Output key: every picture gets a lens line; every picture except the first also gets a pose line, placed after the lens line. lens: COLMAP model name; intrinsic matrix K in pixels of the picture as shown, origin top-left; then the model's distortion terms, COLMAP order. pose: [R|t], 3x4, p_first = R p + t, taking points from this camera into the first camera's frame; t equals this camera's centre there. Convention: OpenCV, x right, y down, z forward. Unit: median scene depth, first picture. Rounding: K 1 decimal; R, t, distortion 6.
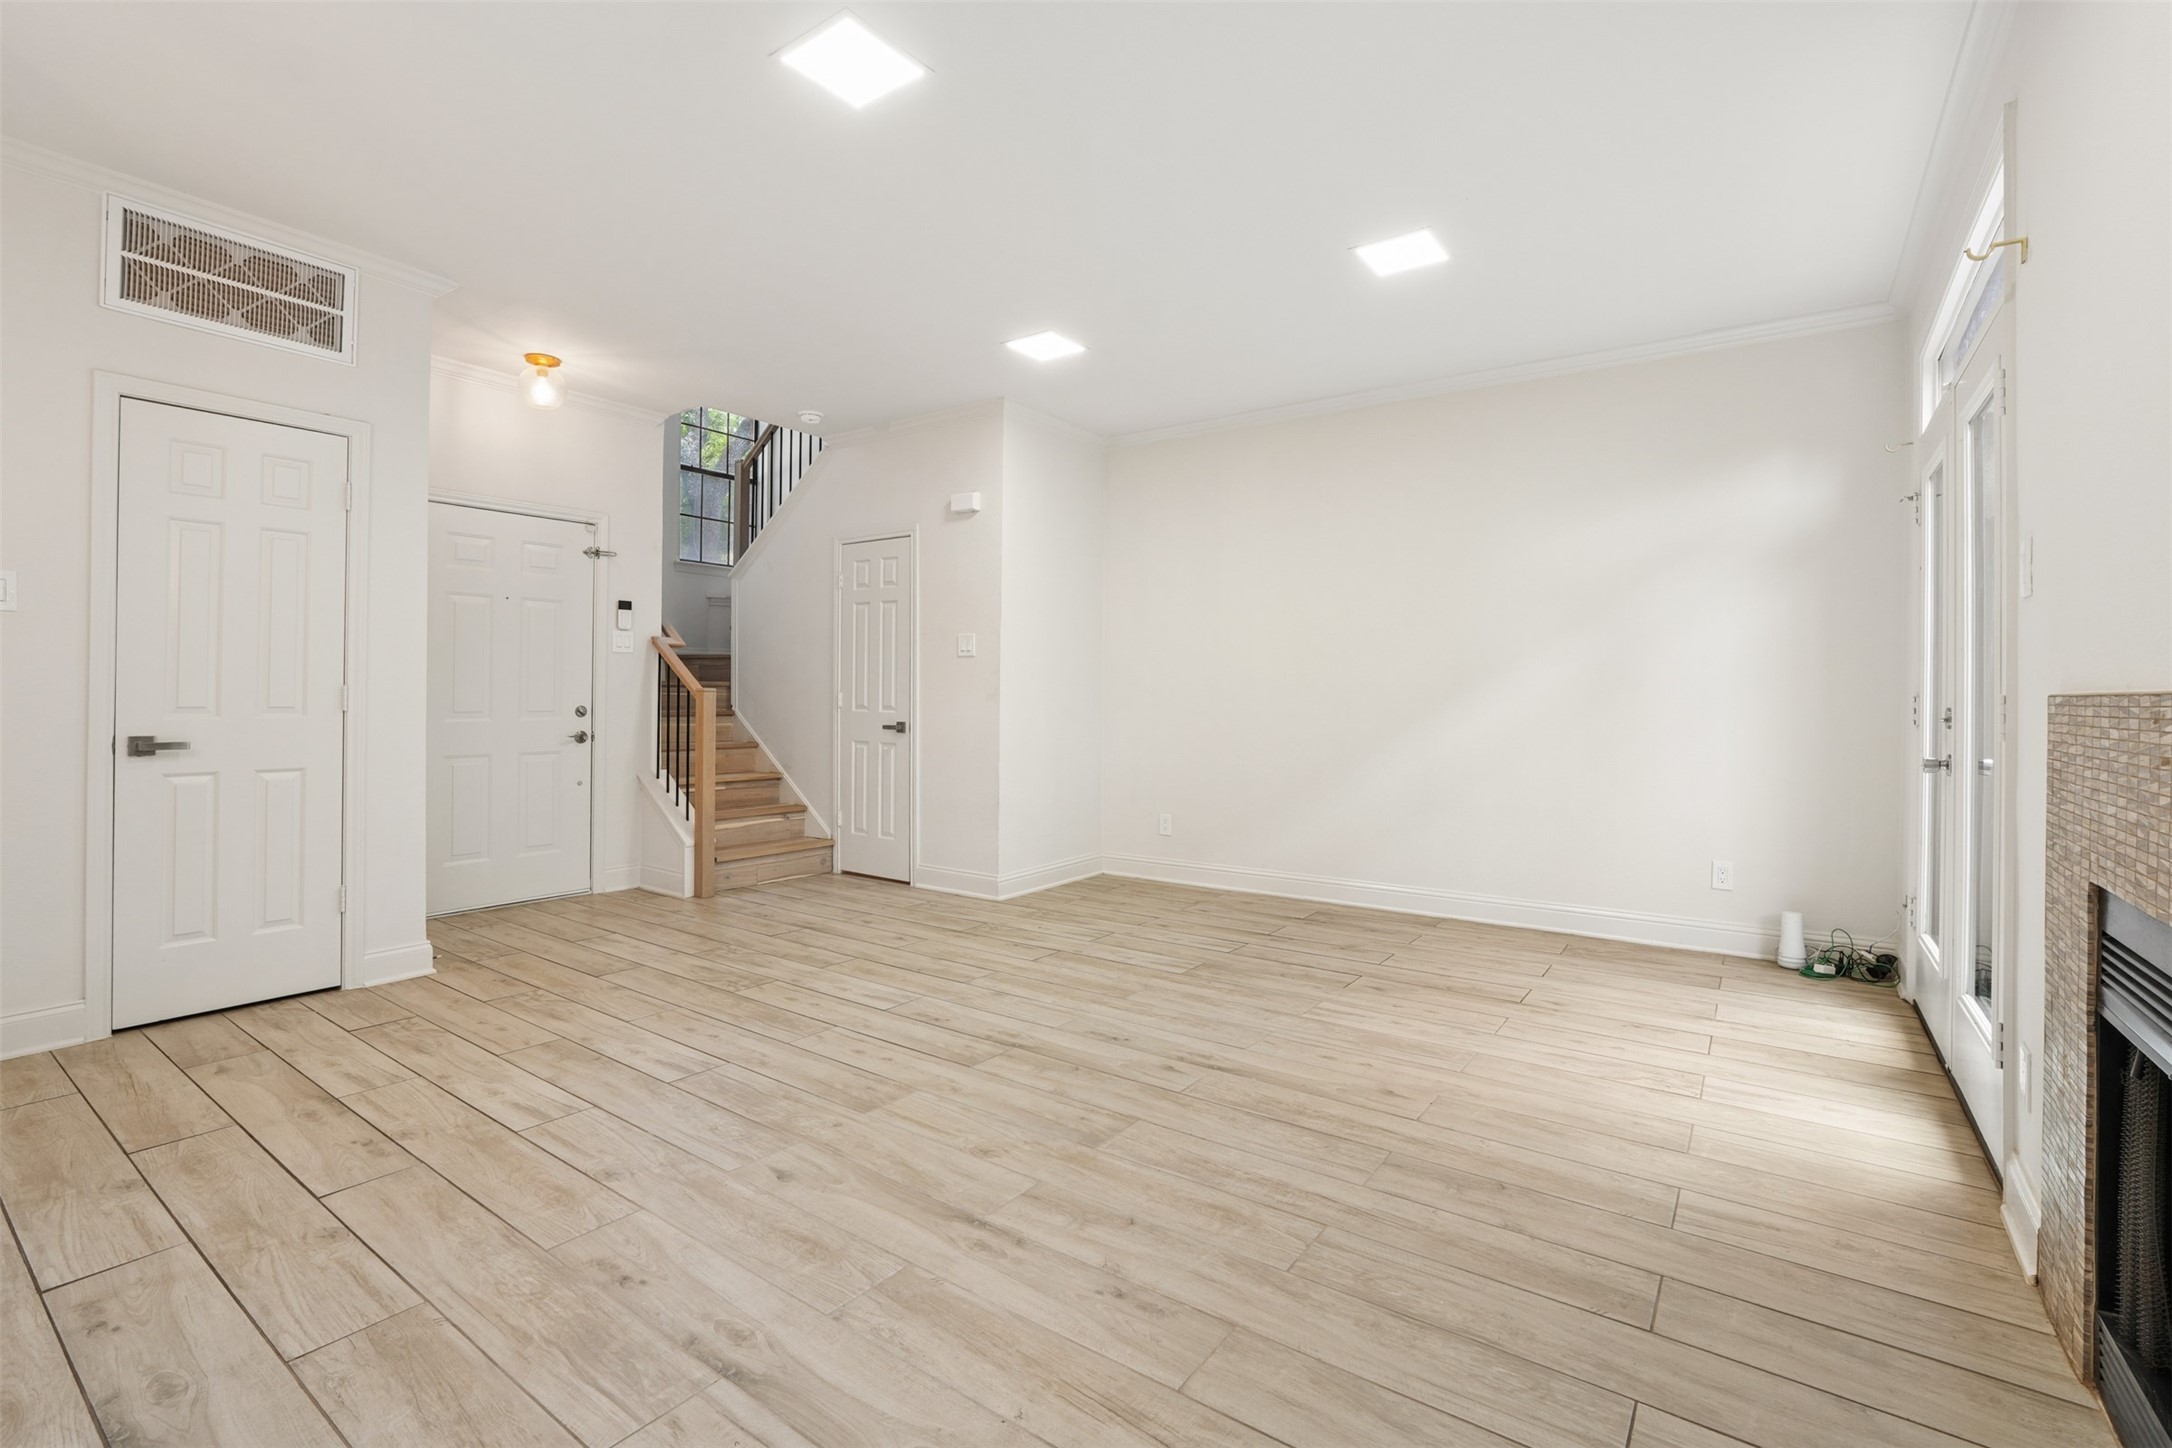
lens RADIAL K [[966.5, 0, 1071.1], [0, 966.5, 697.3], [0, 0, 1]] dist [-0.031736, 0.011545]
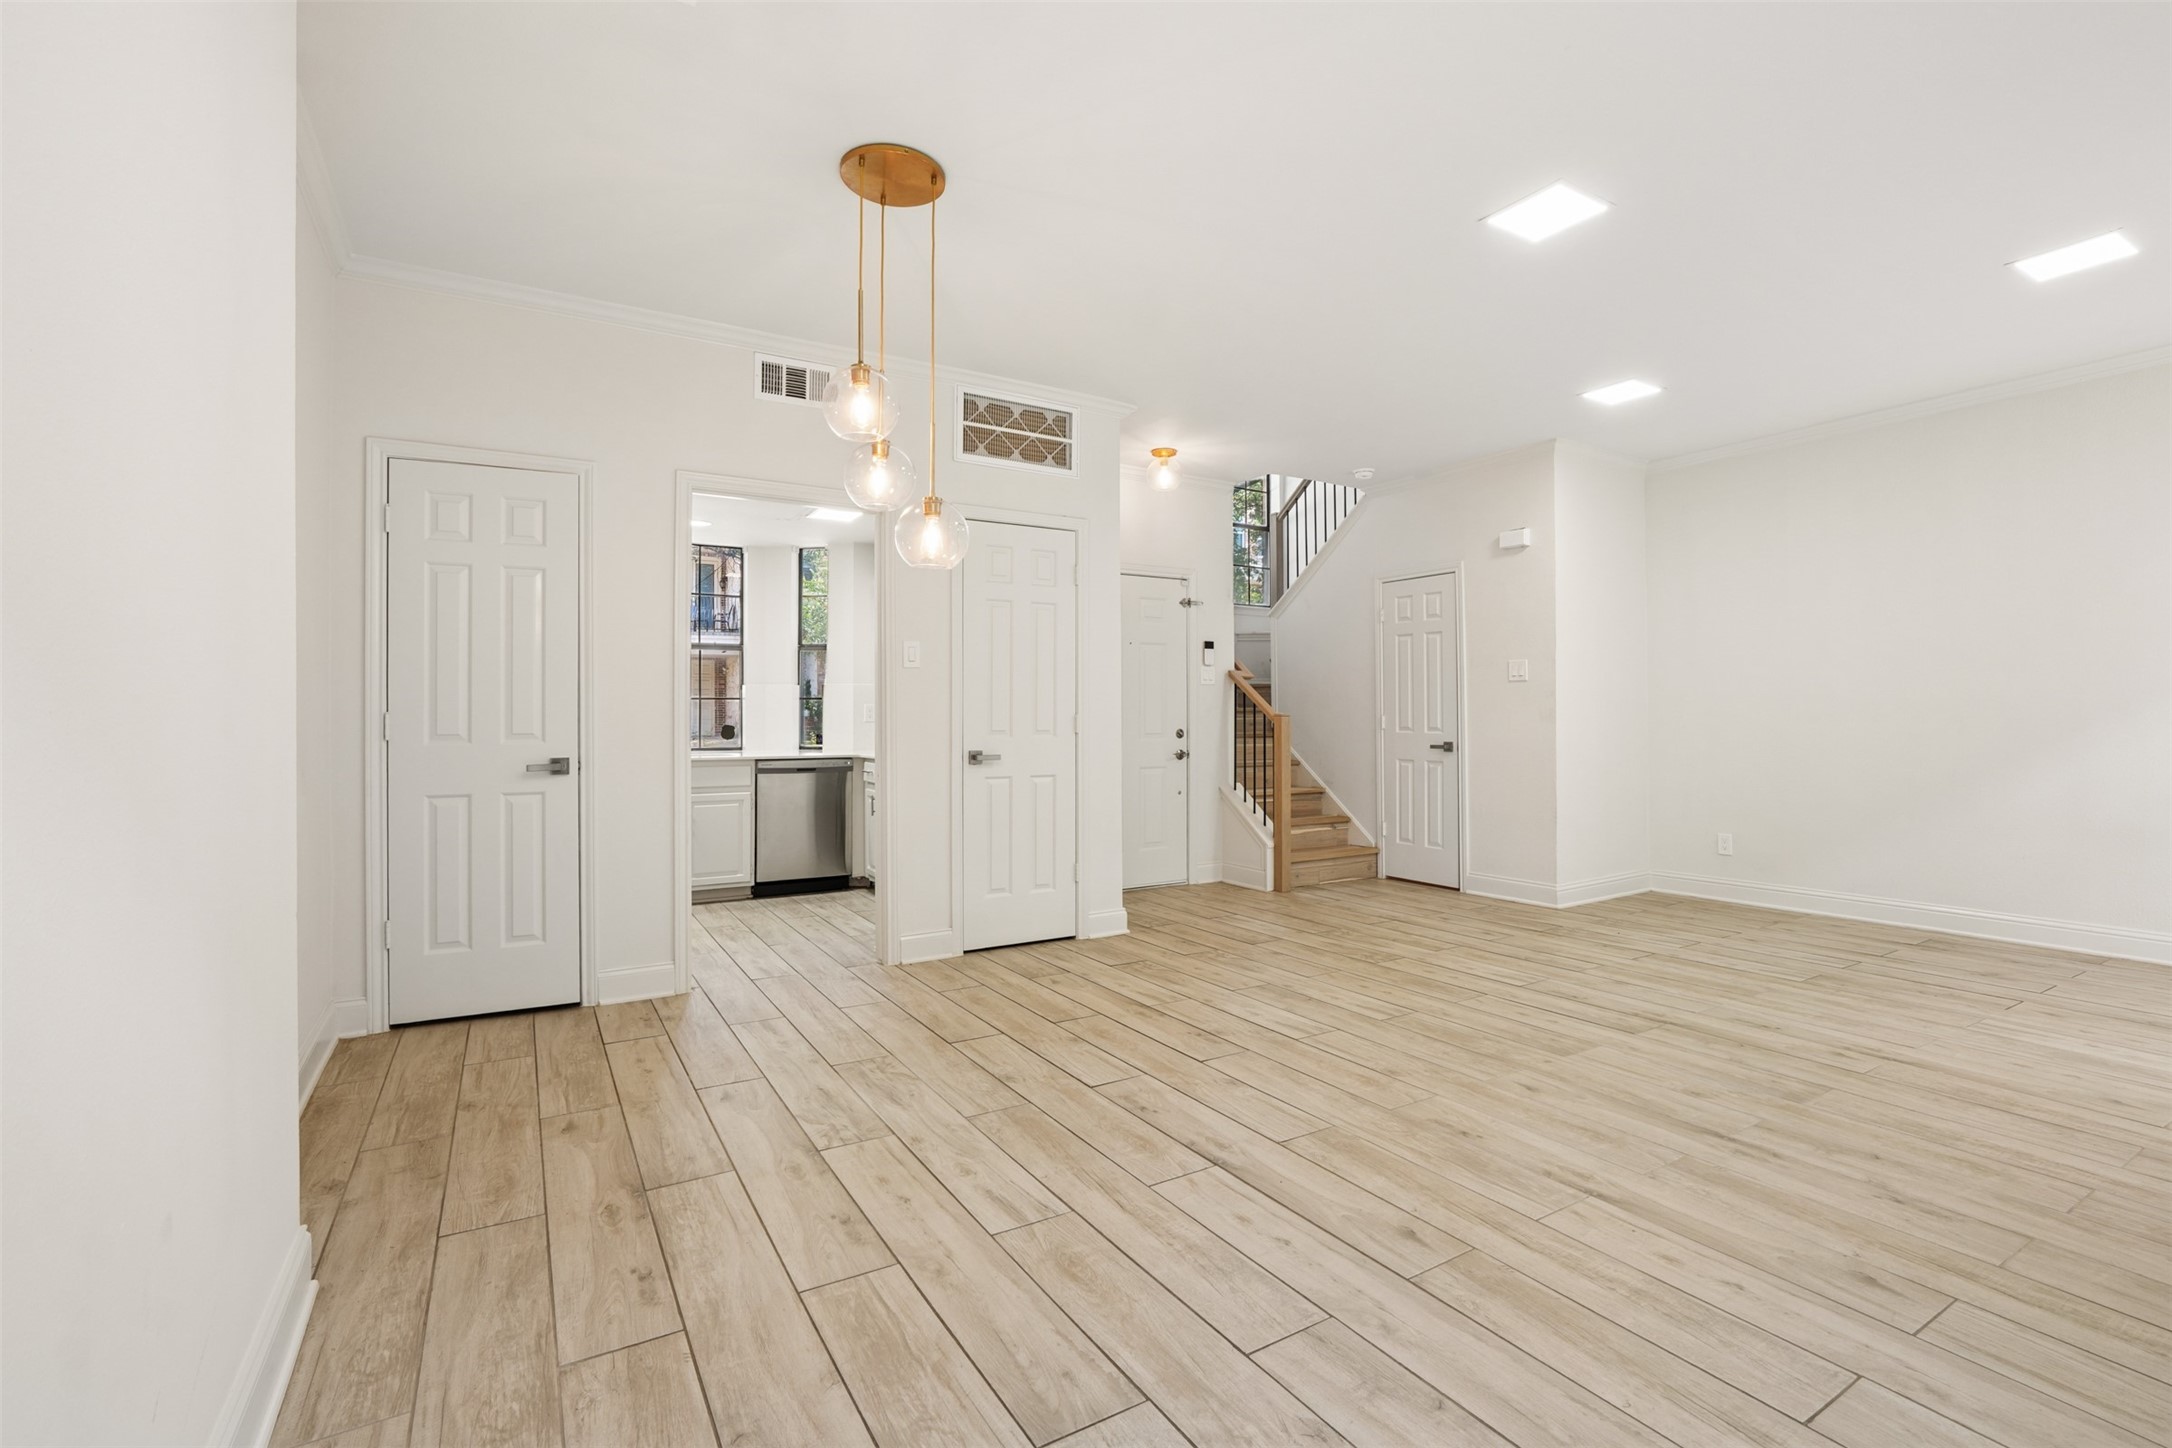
lens RADIAL K [[966.5, 0, 1099.1], [0, 966.5, 692.2], [0, 0, 1]] dist [-0.031736, 0.011545]
pose [[0.926019, -0.023811, -0.376725, -0.228948], [0.011620, 0.999334, -0.034601, 0.005788], [0.377298, 0.027663, 0.925679, -0.278162]]
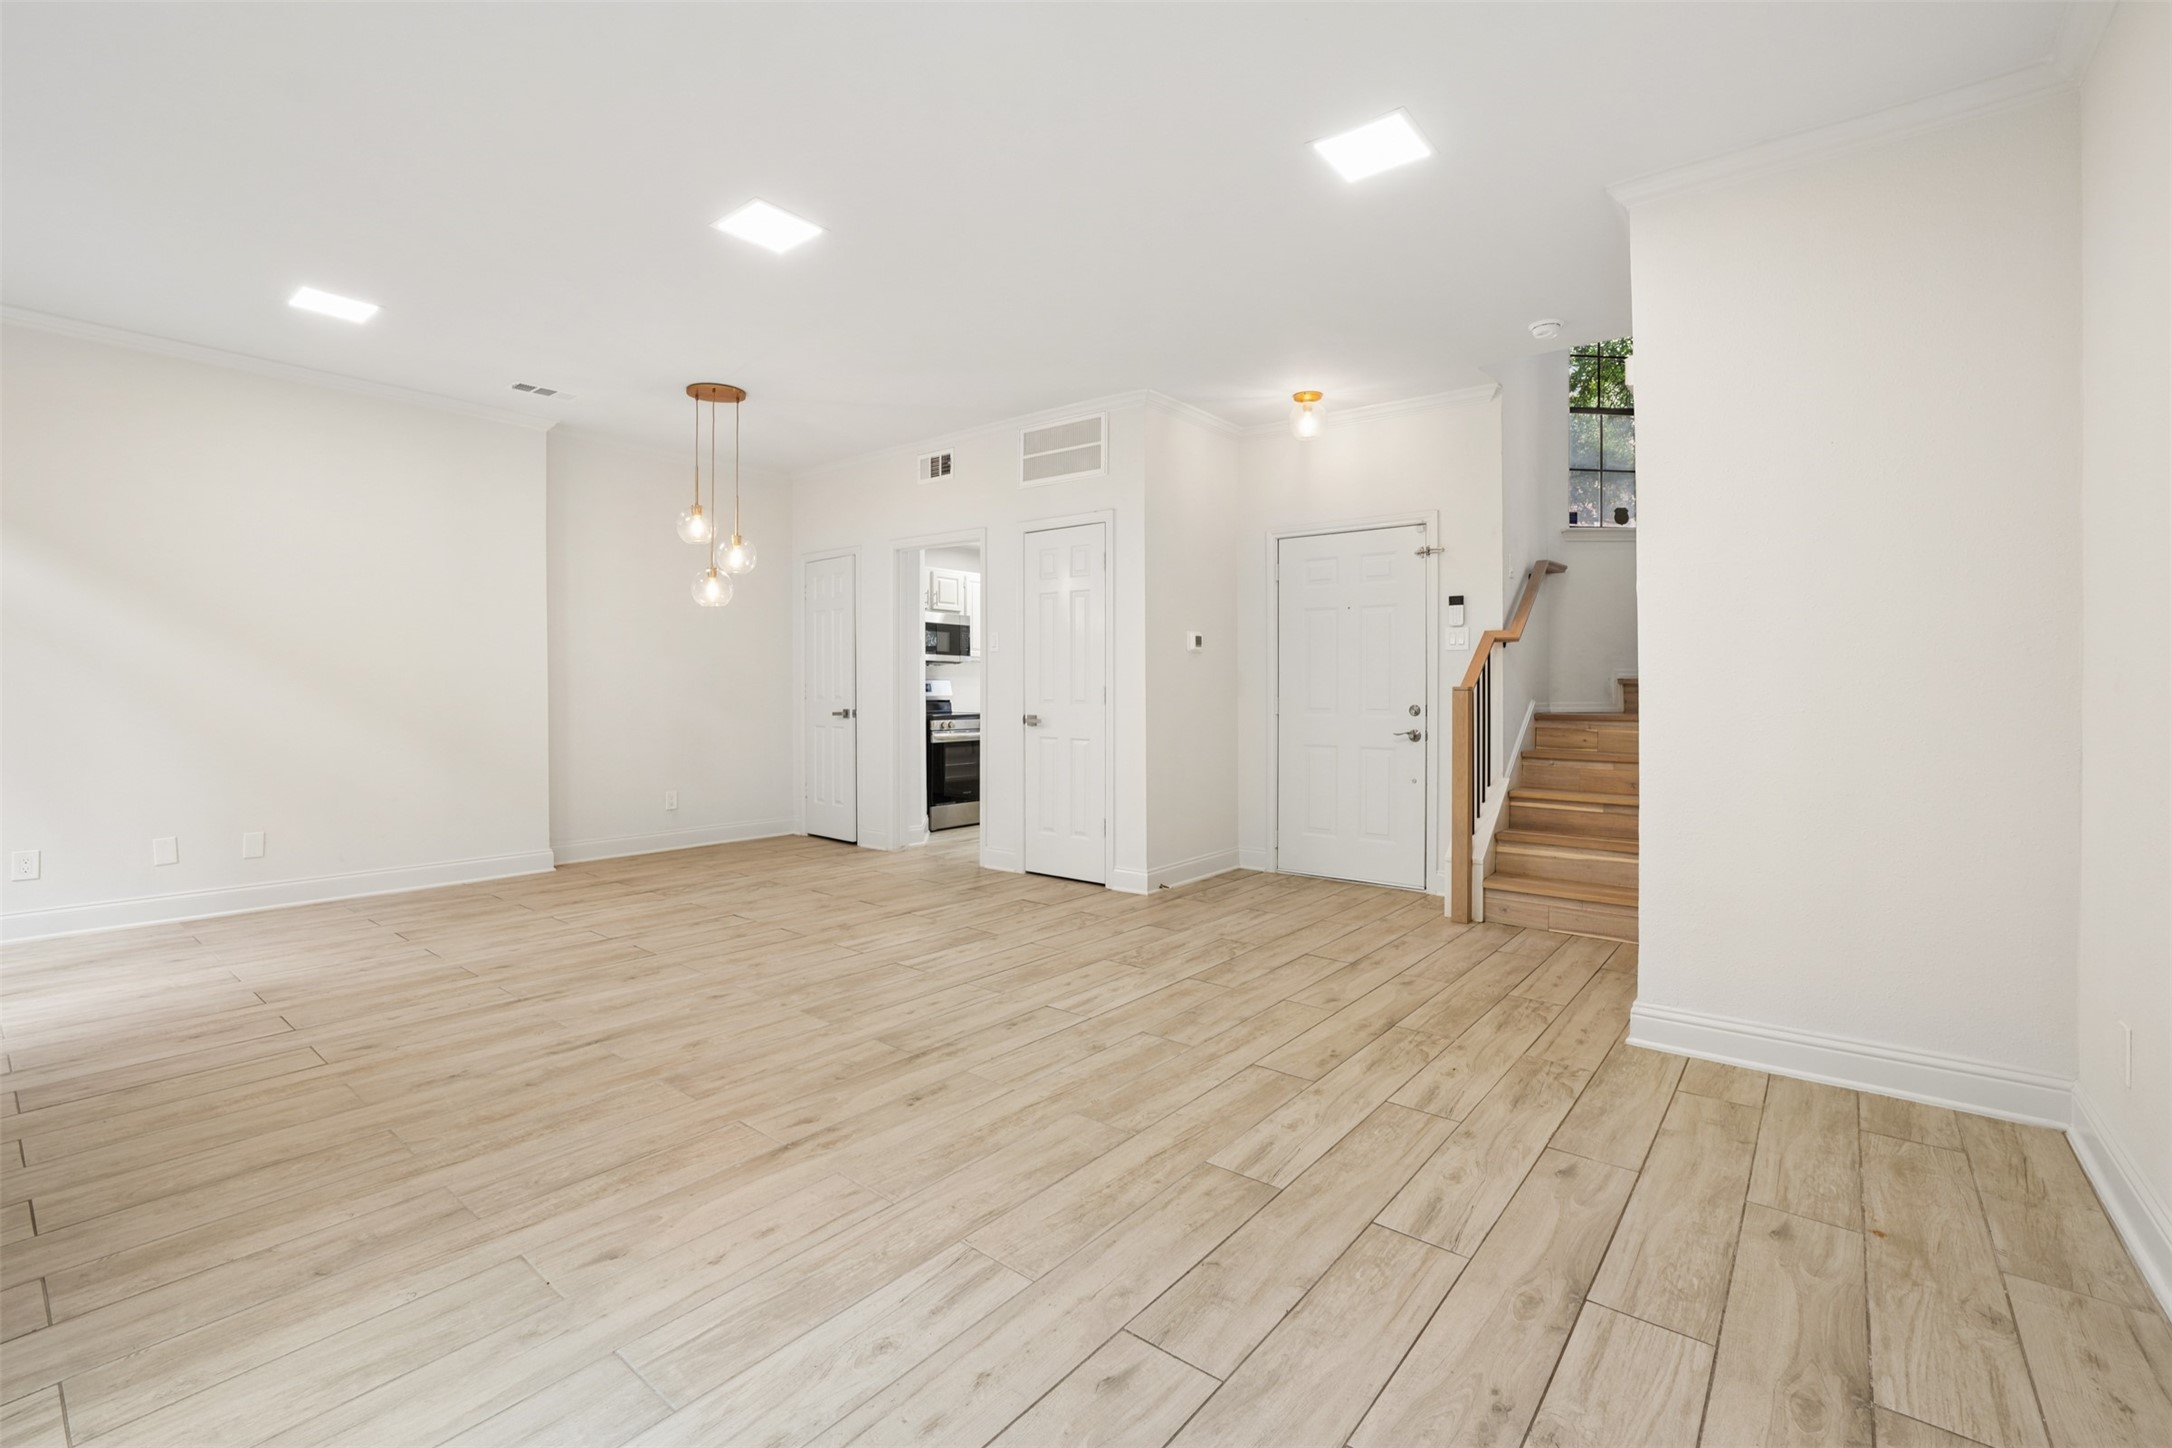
lens RADIAL K [[966.5, 0, 1088.7], [0, 966.5, 672.0], [0, 0, 1]] dist [-0.031736, 0.011545]
pose [[-0.048198, -0.027480, -0.998460, 0.828901], [-0.010188, 0.999583, -0.027019, 0.008862], [0.998786, 0.008870, -0.048458, 1.127808]]
